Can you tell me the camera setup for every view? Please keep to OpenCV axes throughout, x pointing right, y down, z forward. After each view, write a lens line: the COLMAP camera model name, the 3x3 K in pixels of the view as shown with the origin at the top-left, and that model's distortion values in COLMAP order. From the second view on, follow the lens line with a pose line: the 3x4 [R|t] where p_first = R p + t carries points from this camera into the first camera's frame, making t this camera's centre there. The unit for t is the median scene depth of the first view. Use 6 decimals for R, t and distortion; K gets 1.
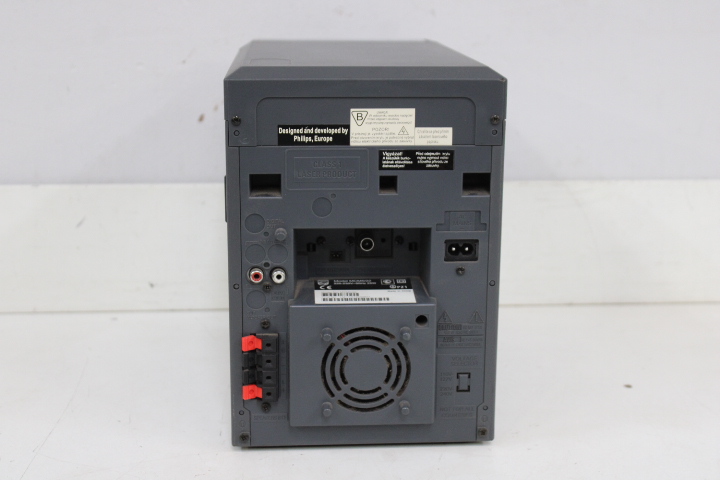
lens RADIAL K [[1120.1, 0, 348.1], [0, 1120.1, 221.3], [0, 0, 1]] dist [-0.015630, 0.000000]
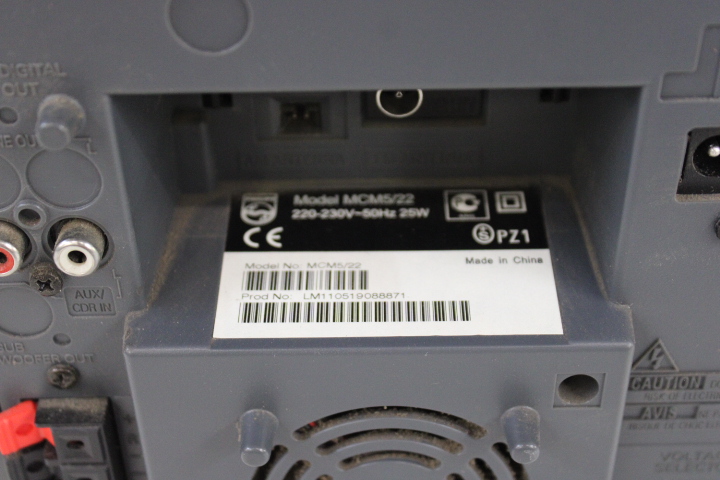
lens RADIAL K [[1120.1, 0, 365.4], [0, 1120.1, 244.3], [0, 0, 1]] dist [-0.015630, 0.000000]
pose [[0.998662, 0.013491, -0.049918, 0.024109], [0.008615, 0.908464, 0.417875, -0.069493], [0.050986, -0.417746, 0.907132, 0.750048]]
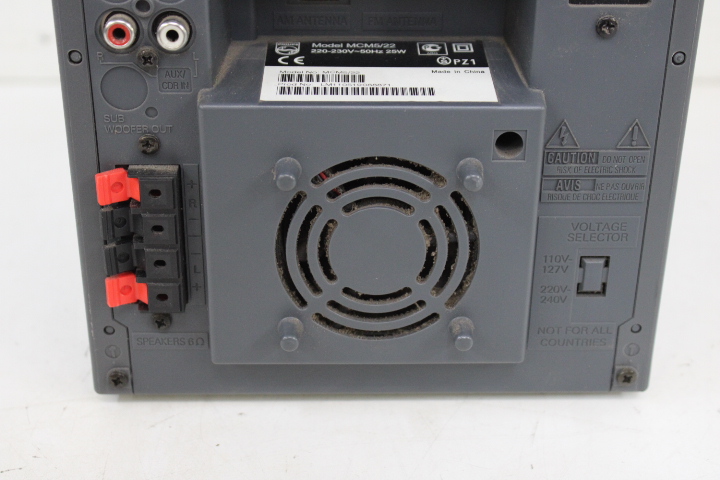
lens RADIAL K [[1120.1, 0, 359.9], [0, 1120.1, 233.1], [0, 0, 1]] dist [-0.015630, 0.000000]
pose [[0.999457, 0.019757, -0.026374, 0.020694], [-0.013119, 0.972731, 0.231565, 0.023686], [0.030230, -0.231094, 0.972462, 0.577456]]
